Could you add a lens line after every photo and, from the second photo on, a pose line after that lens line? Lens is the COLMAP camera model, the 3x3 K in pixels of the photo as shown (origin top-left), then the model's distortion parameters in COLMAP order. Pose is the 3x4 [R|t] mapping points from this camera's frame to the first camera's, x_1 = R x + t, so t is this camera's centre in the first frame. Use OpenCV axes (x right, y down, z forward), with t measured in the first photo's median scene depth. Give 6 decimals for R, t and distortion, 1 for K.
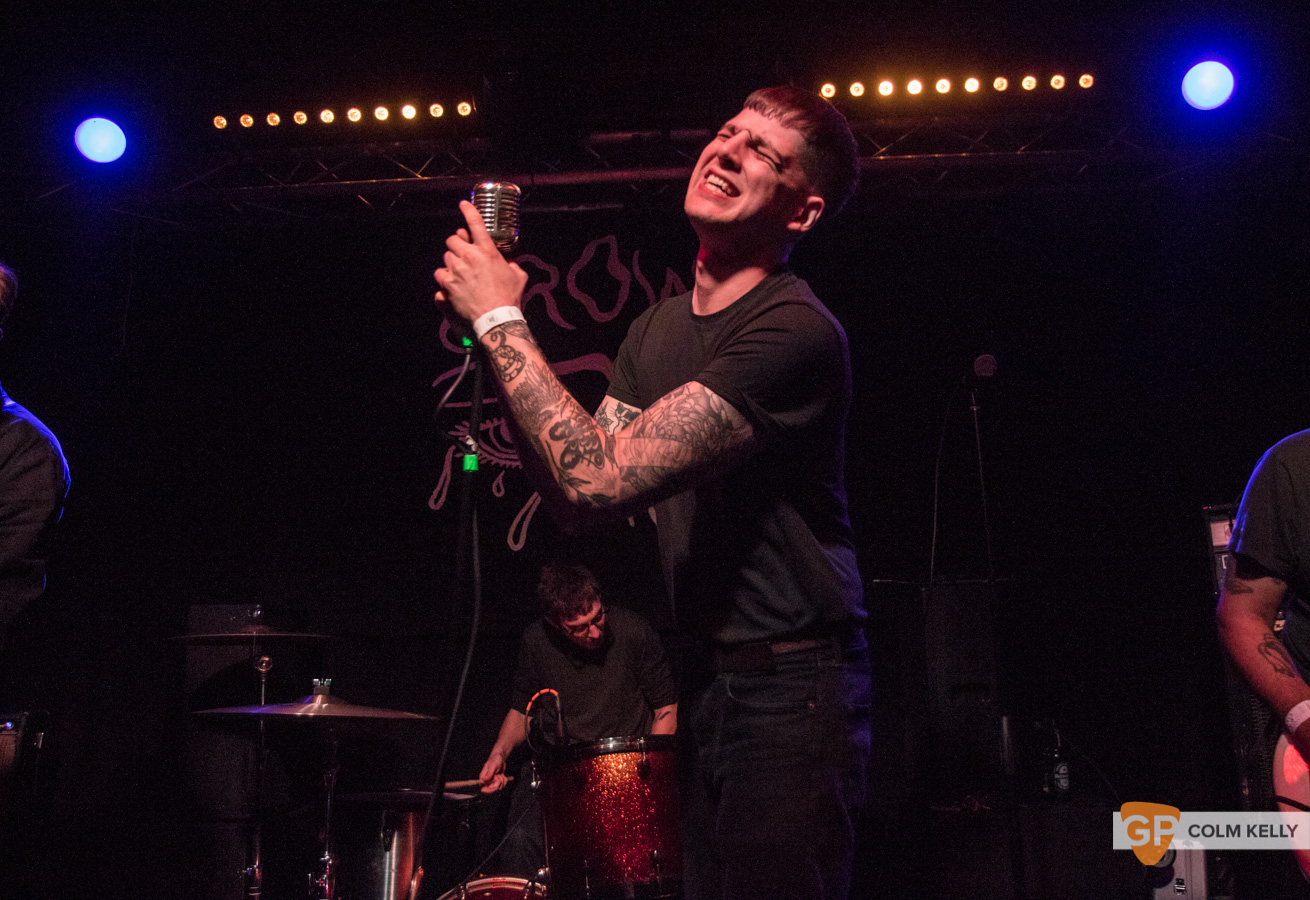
lens RADIAL K [[1062.7, 0, 725.8], [0, 1062.7, 430.3], [0, 0, 1]] dist [-0.108253, 0.067311]
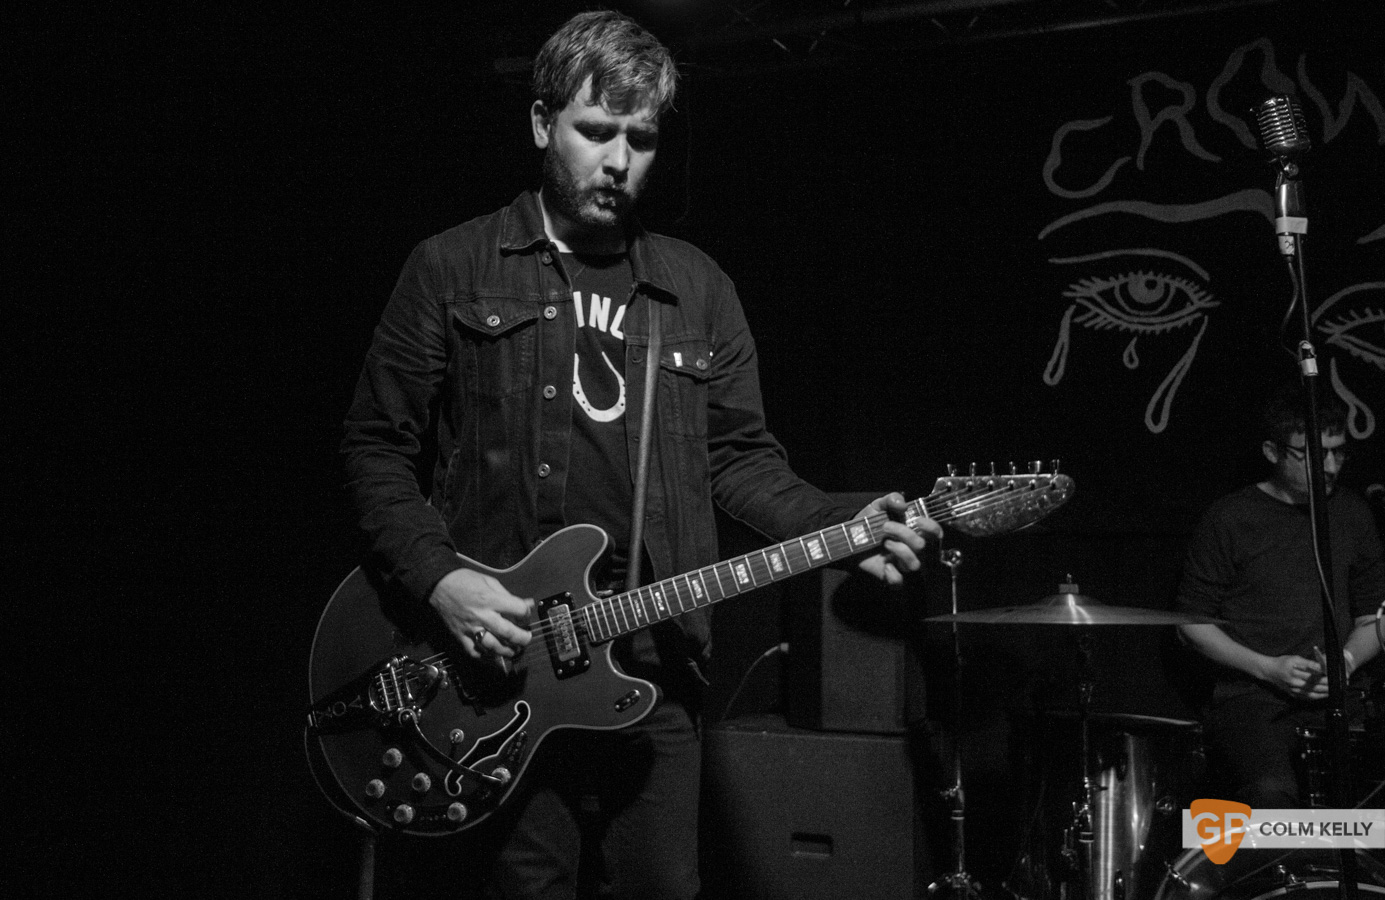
lens RADIAL K [[1139.9, 0, 693.0], [0, 1139.9, 450.3], [0, 0, 1]] dist [-0.066464, 0.055080]
pose [[0.945748, 0.004666, -0.324868, -0.249909], [0.030188, 0.994309, 0.102163, 0.025446], [0.323496, -0.106428, 0.940225, 0.041977]]
